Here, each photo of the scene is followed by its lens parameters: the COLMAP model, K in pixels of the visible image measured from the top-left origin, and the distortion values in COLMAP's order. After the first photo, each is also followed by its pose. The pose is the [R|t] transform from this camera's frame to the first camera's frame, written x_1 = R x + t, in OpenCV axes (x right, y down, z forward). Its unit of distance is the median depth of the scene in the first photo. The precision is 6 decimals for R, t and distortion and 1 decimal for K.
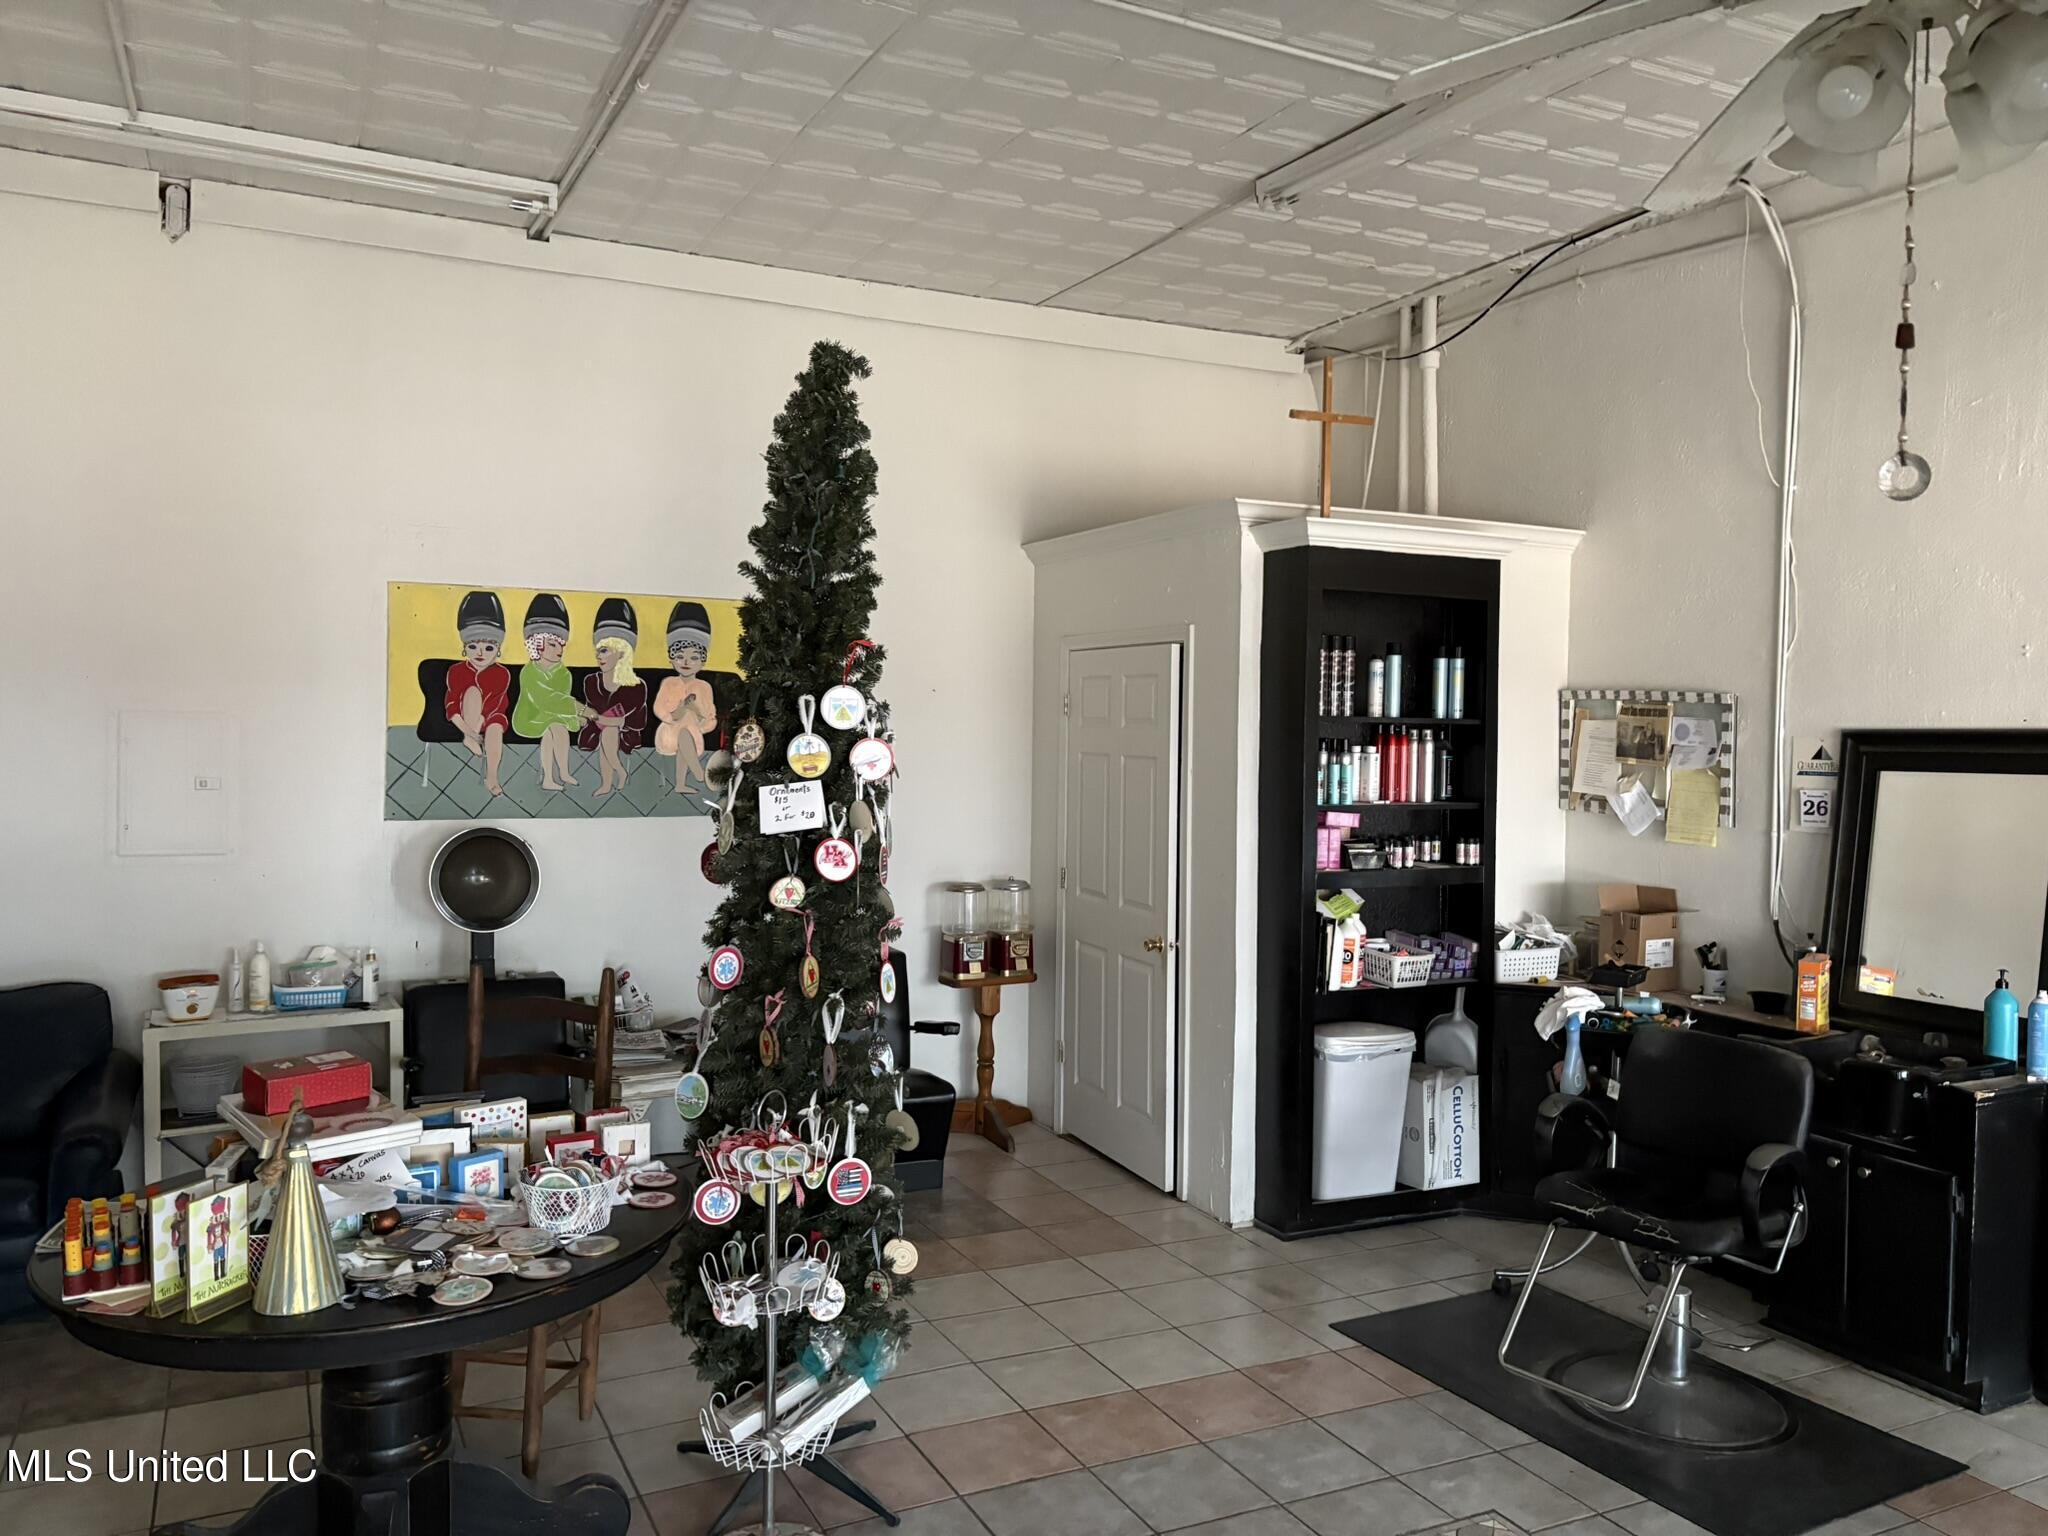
lens RADIAL K [[1535.5, 0, 1026.4], [0, 1535.5, 761.5], [0, 0, 1]] dist [0.036496, -0.030212]
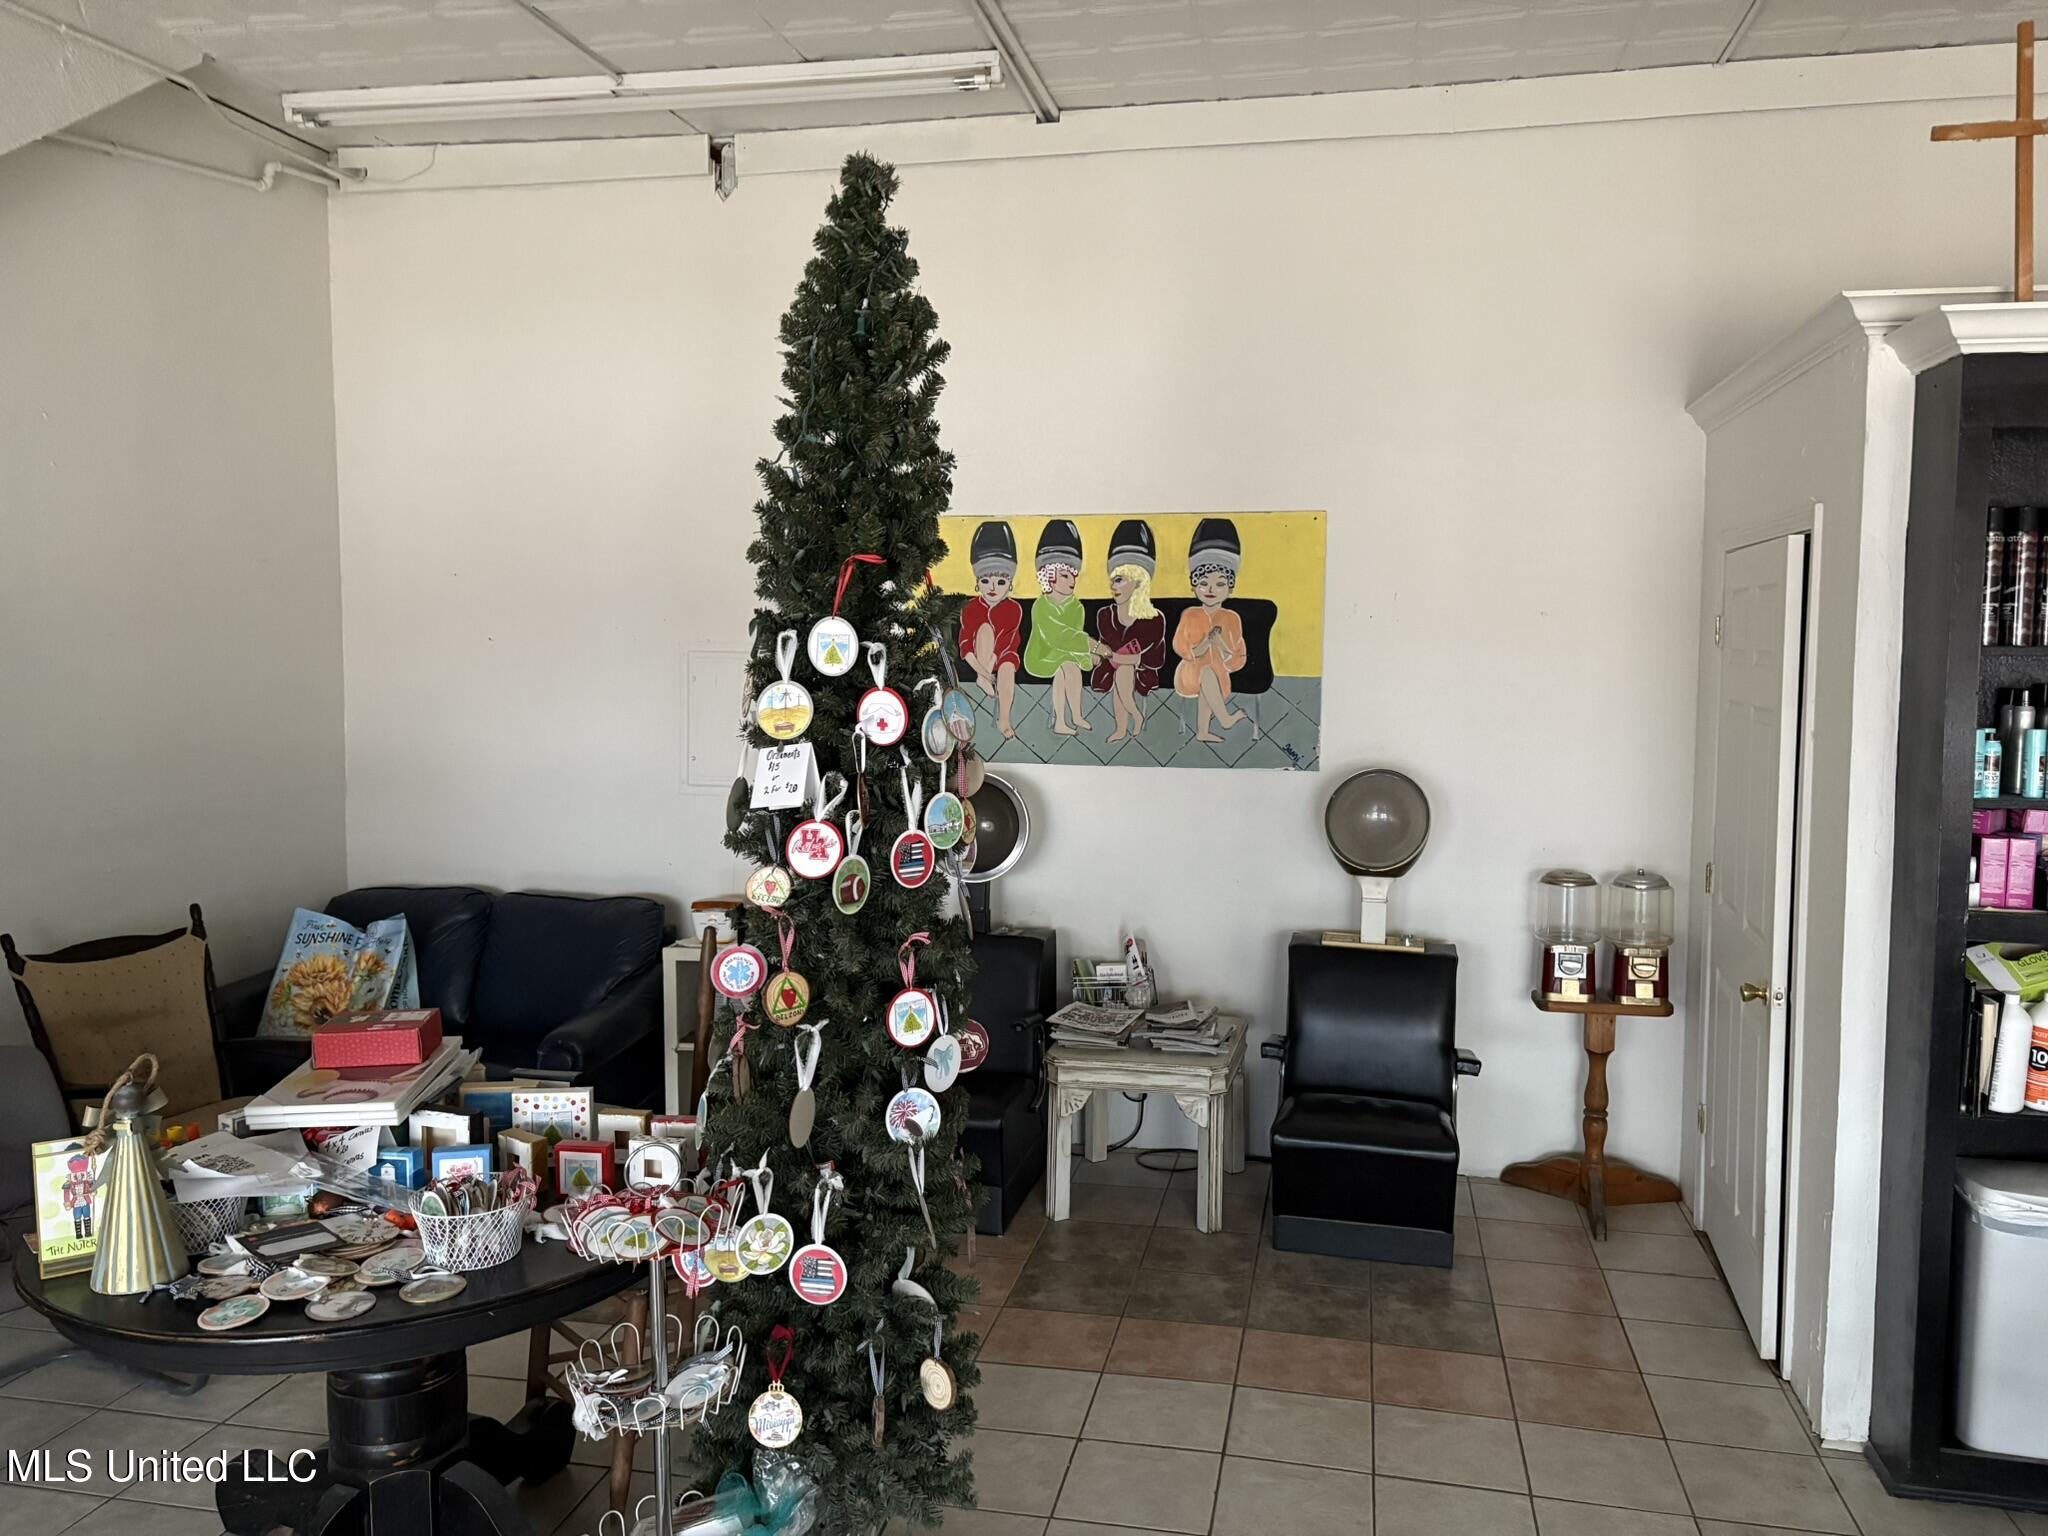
lens RADIAL K [[1535.5, 0, 1022.0], [0, 1535.5, 765.5], [0, 0, 1]] dist [0.036496, -0.030212]
pose [[0.781822, 0.039580, -0.622244, 0.245037], [-0.010346, 0.998669, 0.050525, -0.009315], [0.623416, -0.033064, 0.781191, 0.276250]]
